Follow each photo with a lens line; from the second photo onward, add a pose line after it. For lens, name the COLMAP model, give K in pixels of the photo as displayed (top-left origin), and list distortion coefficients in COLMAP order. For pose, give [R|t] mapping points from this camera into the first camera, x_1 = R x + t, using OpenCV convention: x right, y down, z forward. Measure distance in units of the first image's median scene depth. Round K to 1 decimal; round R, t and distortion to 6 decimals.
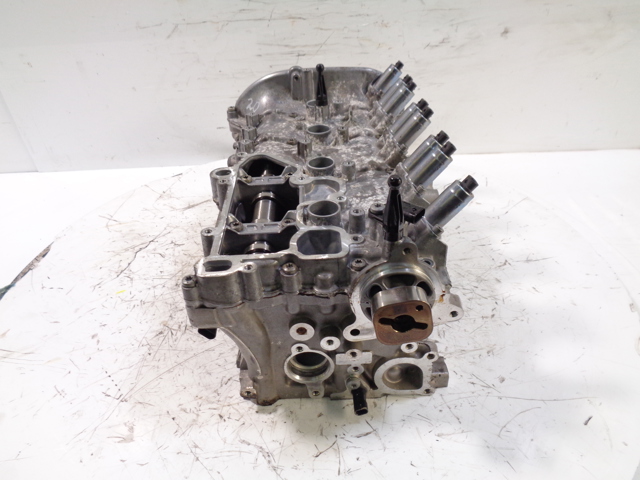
lens RADIAL K [[478.1, 0, 320.0], [0, 478.1, 240.0], [0, 0, 1]] dist [0.007300, 0.002503]
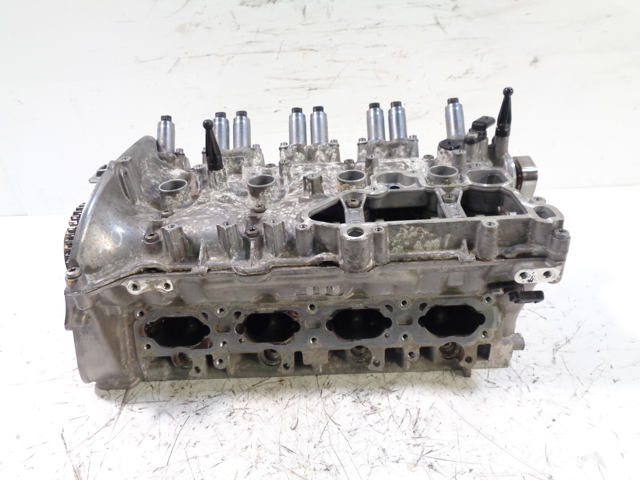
lens RADIAL K [[478.1, 0, 320.0], [0, 478.1, 240.0], [0, 0, 1]] dist [0.007300, 0.002503]
pose [[0.044164, -0.470930, 0.881065, -0.920494], [0.623398, 0.702144, 0.344048, -0.446026], [-0.780656, 0.534060, 0.324586, 0.811810]]
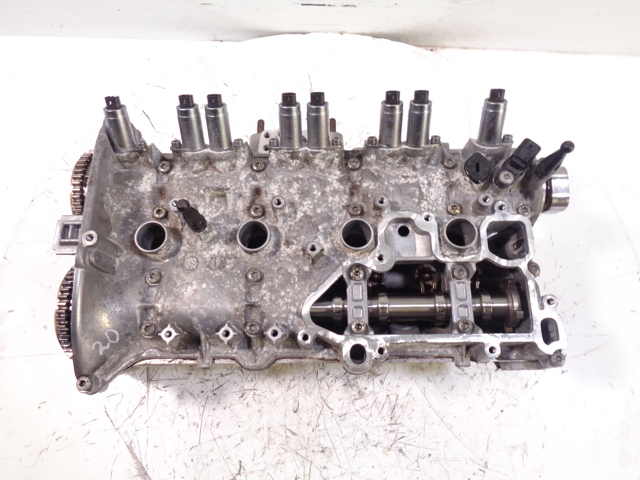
lens RADIAL K [[478.1, 0, 320.0], [0, 478.1, 240.0], [0, 0, 1]] dist [0.007300, 0.002503]
pose [[0.022664, -0.941571, 0.336052, -0.296250], [0.592355, 0.283429, 0.754177, -0.841173], [-0.805358, 0.181969, 0.564168, 0.582042]]
